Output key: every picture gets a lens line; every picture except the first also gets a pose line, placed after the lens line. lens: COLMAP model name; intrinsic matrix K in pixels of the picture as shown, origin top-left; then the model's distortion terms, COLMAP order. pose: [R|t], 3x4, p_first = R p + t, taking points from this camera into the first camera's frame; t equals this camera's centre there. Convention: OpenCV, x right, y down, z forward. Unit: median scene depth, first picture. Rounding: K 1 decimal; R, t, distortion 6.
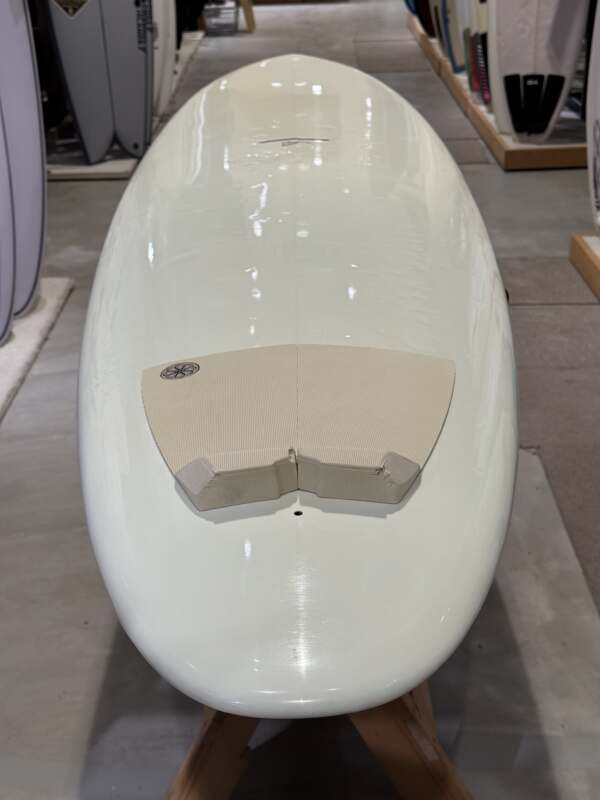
lens RADIAL K [[1117.3, 0, 300.0], [0, 1117.3, 400.0], [0, 0, 1]] dist [0.238044, -0.576636]
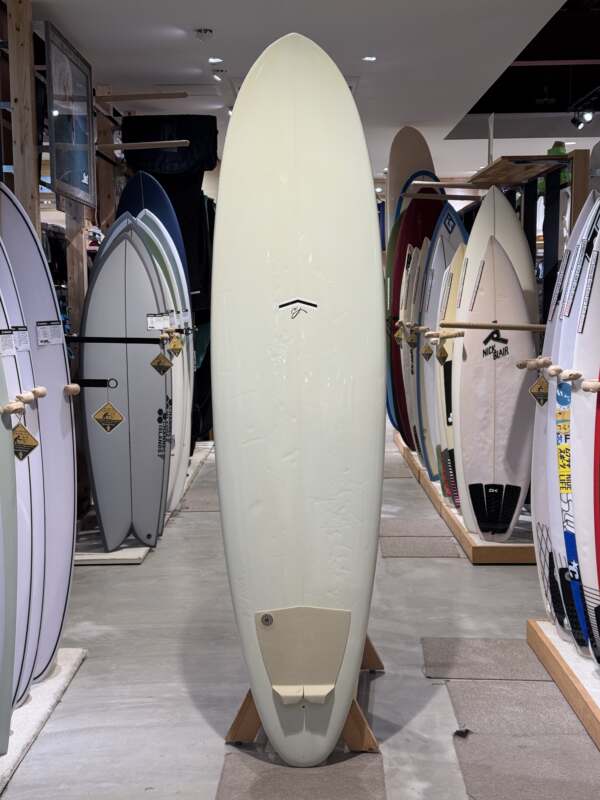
lens RADIAL K [[1117.3, 0, 300.0], [0, 1117.3, 400.0], [0, 0, 1]] dist [0.238044, -0.576636]
pose [[0.999795, 0.019650, -0.004949, 0.009830], [-0.020158, 0.939515, -0.341915, 0.031646], [-0.002069, 0.341945, 0.939718, -0.112242]]
